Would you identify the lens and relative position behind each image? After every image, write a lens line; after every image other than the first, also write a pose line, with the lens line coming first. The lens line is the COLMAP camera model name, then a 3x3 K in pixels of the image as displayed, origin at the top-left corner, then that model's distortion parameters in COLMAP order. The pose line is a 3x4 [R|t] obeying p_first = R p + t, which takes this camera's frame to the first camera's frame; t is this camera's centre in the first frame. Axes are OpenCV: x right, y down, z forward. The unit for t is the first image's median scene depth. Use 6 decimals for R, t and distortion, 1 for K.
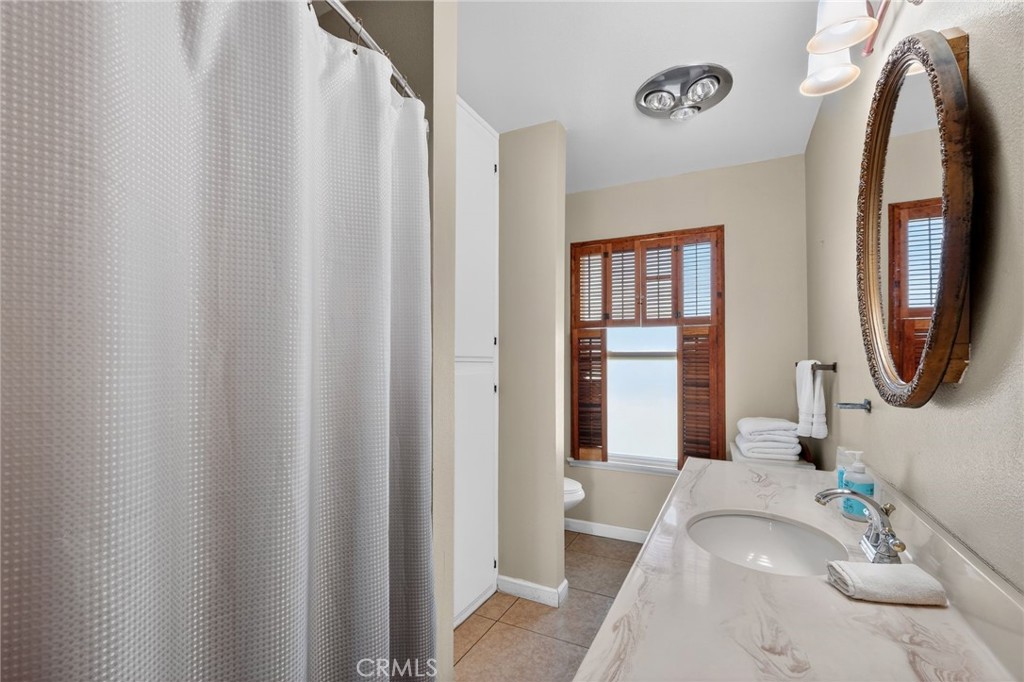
lens RADIAL K [[443.1, 0, 510.6], [0, 443.1, 354.0], [0, 0, 1]] dist [-0.000088, 0.000121]
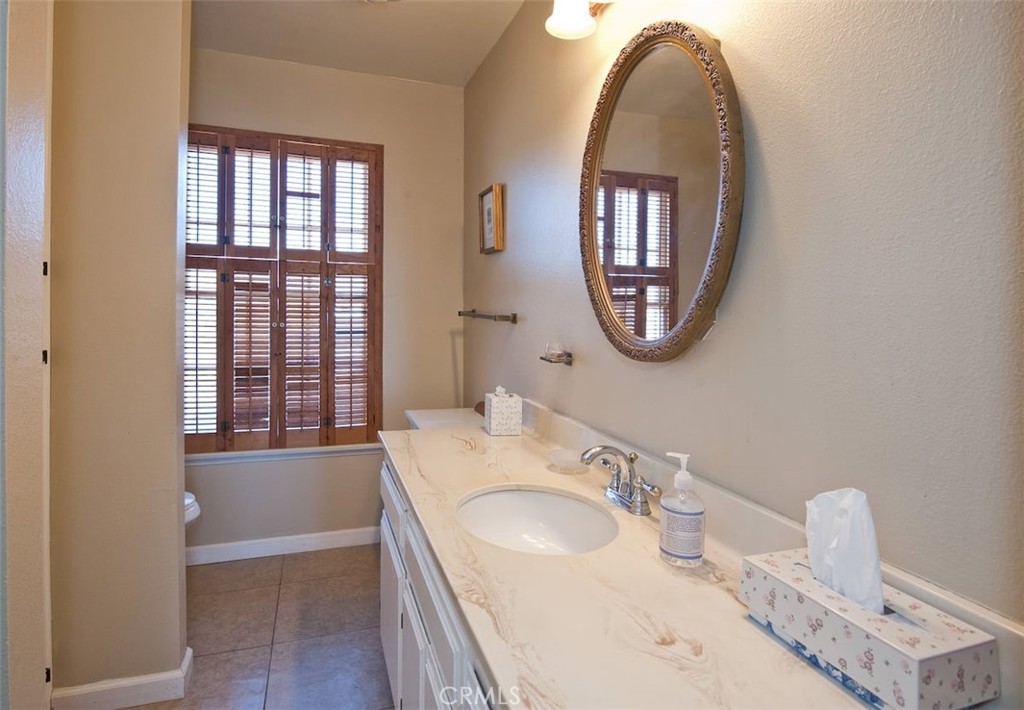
lens RADIAL K [[544.4, 0, 509.4], [0, 544.4, 311.2], [0, 0, 1]] dist [-0.003981, -0.000132]
pose [[0.687806, 0.015071, 0.725739, -0.096934], [-0.037965, 0.999163, 0.015232, -0.002779], [-0.724902, -0.038029, 0.687802, 0.106384]]
